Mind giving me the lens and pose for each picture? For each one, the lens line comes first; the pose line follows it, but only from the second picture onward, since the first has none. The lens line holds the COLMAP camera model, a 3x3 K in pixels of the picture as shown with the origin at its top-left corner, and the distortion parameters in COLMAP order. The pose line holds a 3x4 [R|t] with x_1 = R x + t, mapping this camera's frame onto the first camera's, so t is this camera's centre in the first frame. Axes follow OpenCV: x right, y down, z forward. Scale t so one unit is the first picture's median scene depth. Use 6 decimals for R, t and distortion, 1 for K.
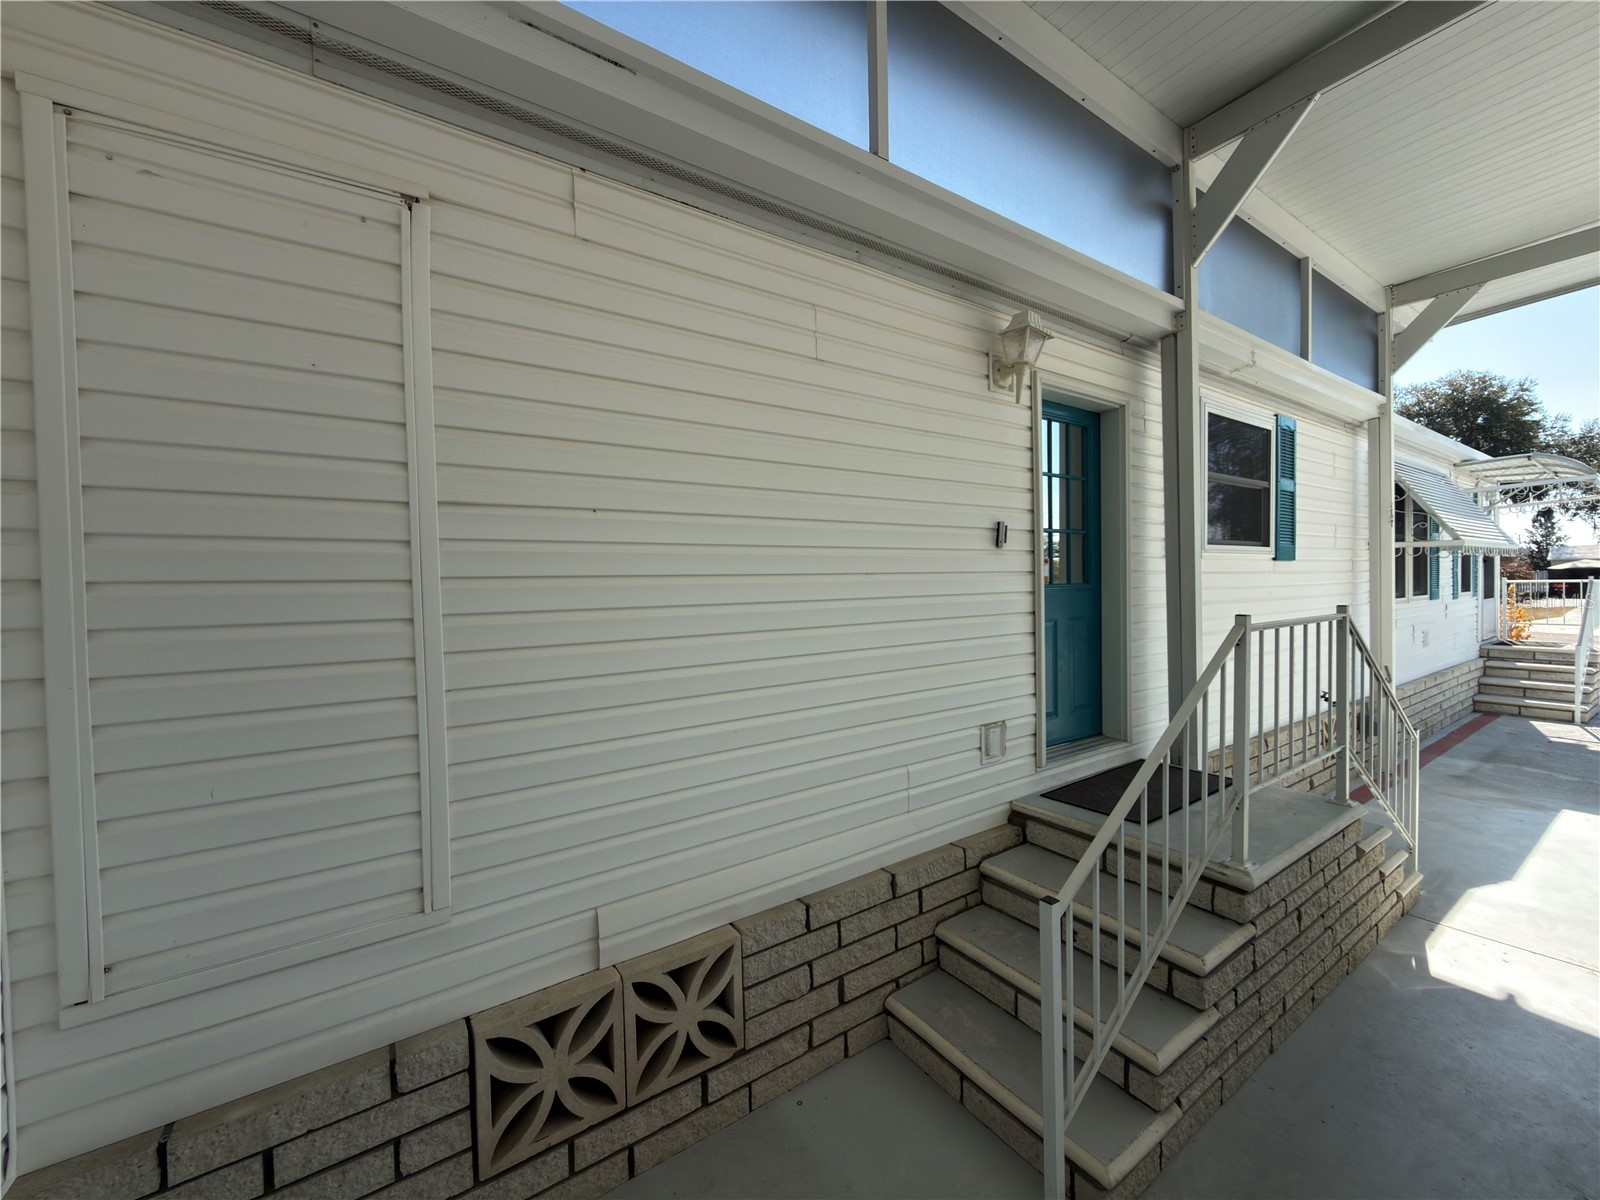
lens RADIAL K [[632.2, 0, 802.8], [0, 632.2, 596.4], [0, 0, 1]] dist [-0.000428, 0.000011]
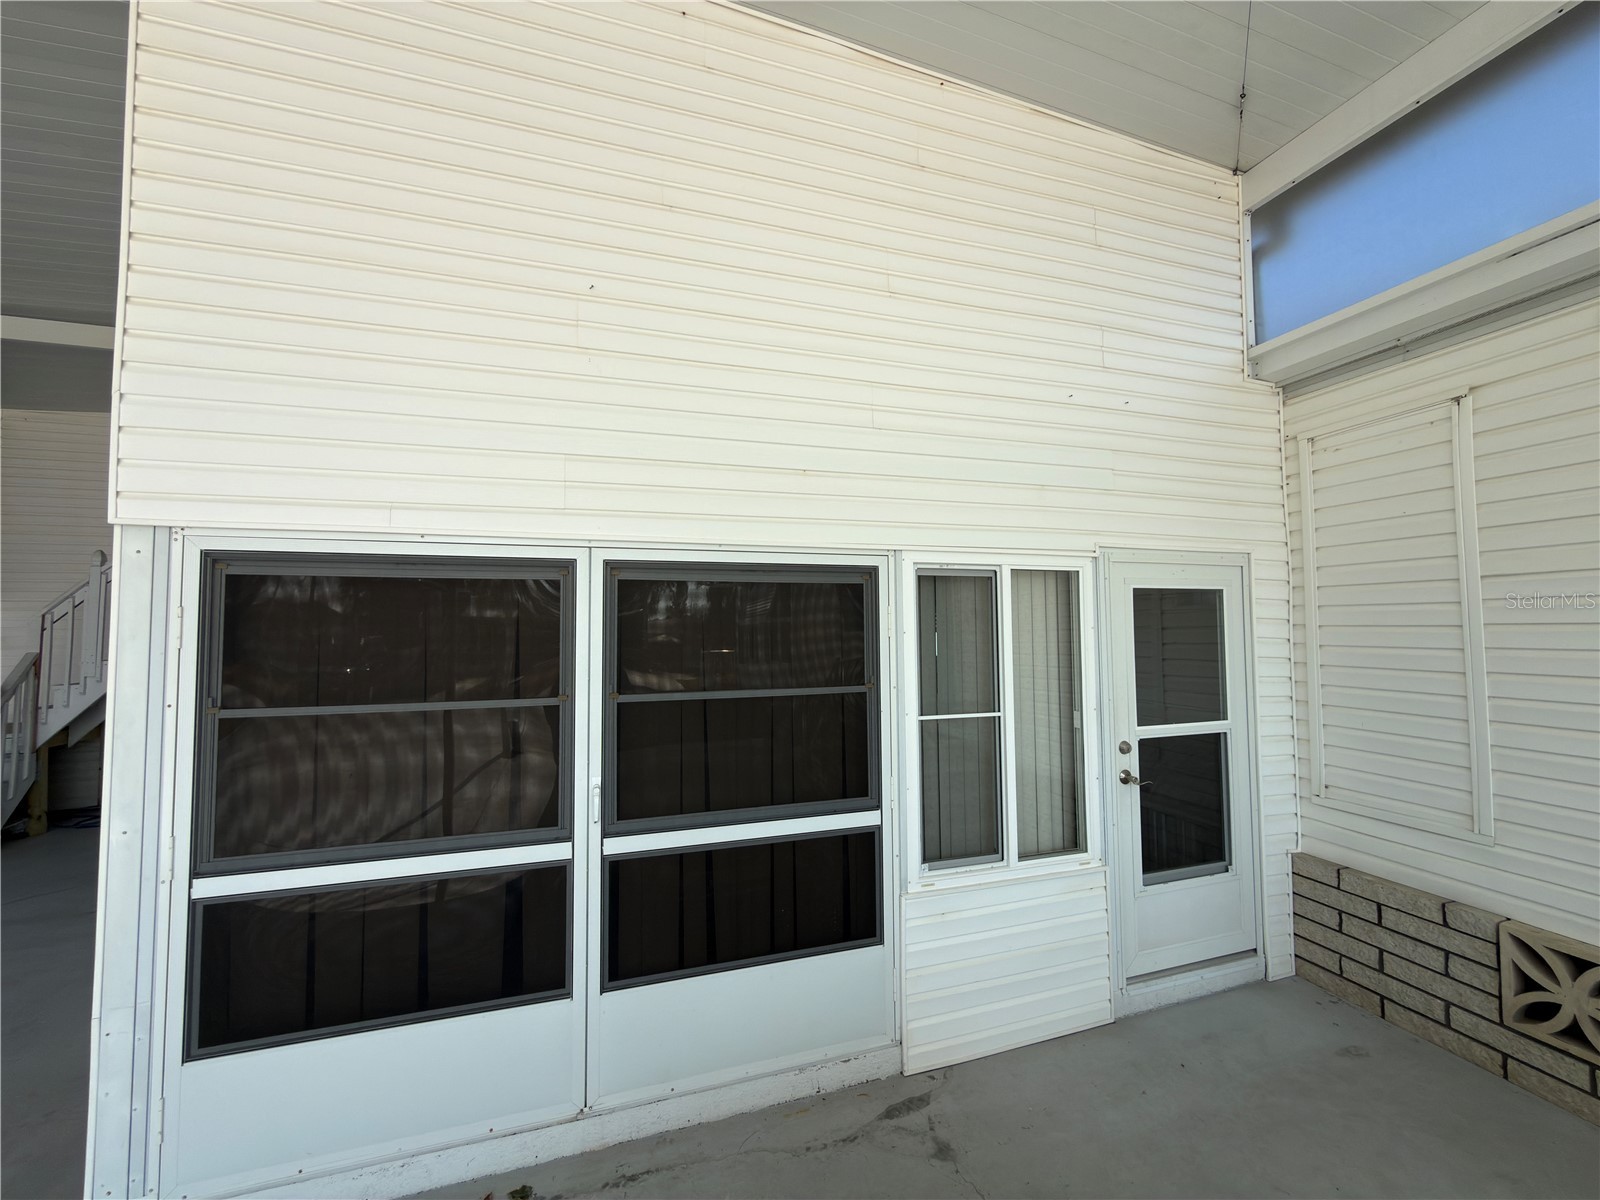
lens RADIAL K [[632.2, 0, 802.9], [0, 632.2, 599.8], [0, 0, 1]] dist [-0.000428, 0.000011]
pose [[-0.287230, -0.028905, -0.957425, 1.467246], [-0.014610, 0.999561, -0.025794, -0.024279], [0.957750, 0.006580, -0.287526, -0.179045]]
